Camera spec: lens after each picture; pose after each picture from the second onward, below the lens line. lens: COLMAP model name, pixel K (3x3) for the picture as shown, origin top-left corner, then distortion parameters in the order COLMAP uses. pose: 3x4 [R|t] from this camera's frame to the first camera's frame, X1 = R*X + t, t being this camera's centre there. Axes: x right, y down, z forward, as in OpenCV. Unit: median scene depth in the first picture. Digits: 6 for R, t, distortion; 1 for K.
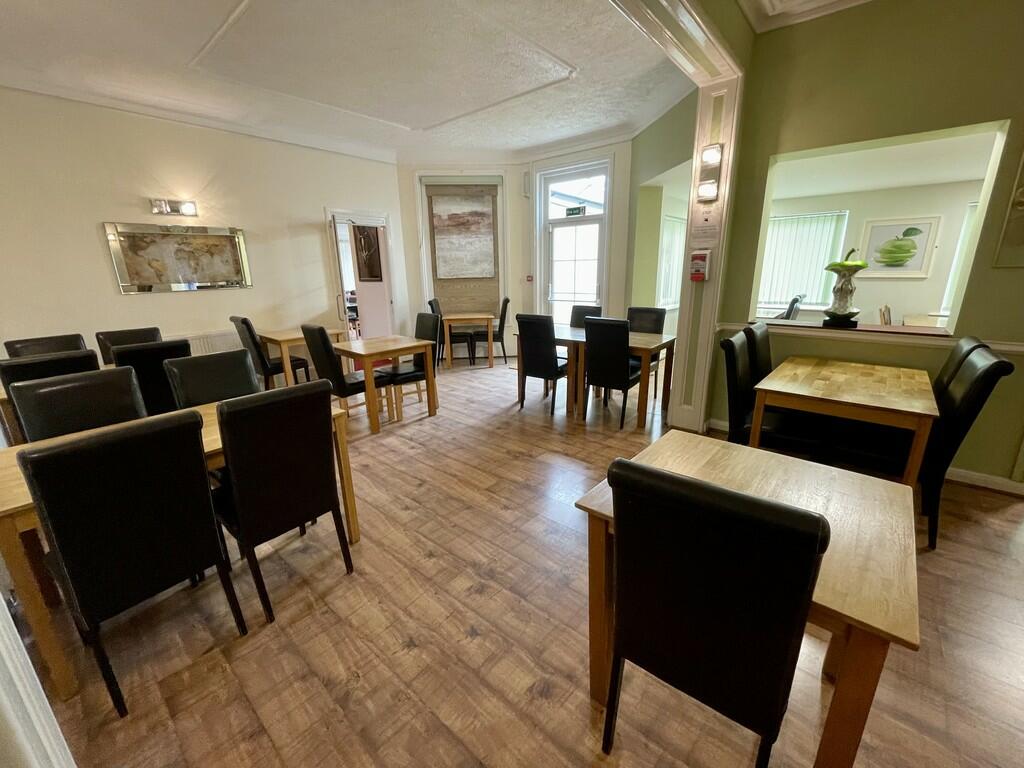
lens RADIAL K [[414.7, 0, 512.0], [0, 414.7, 384.0], [0, 0, 1]] dist [-0.002402, 0.000152]
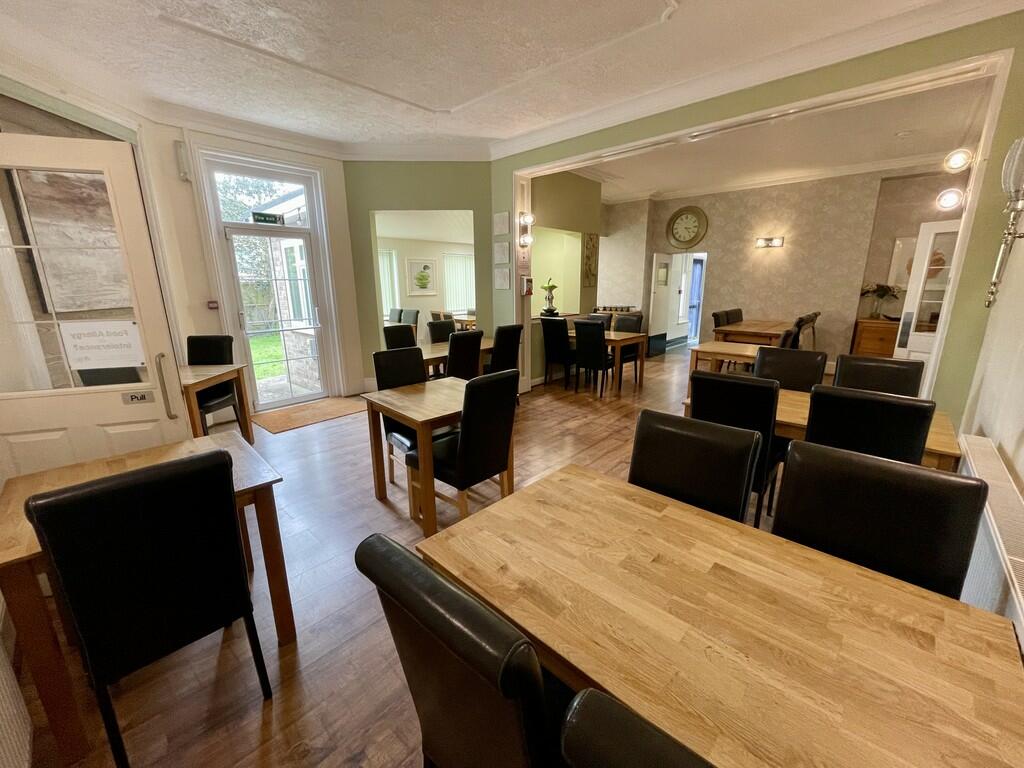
lens RADIAL K [[414.7, 0, 511.9], [0, 414.7, 382.9], [0, 0, 1]] dist [-0.002402, 0.000152]
pose [[0.042967, -0.219040, 0.974769, -0.721367], [0.278370, 0.939658, 0.198879, -0.163154], [-0.959512, 0.262801, 0.101348, 0.606016]]
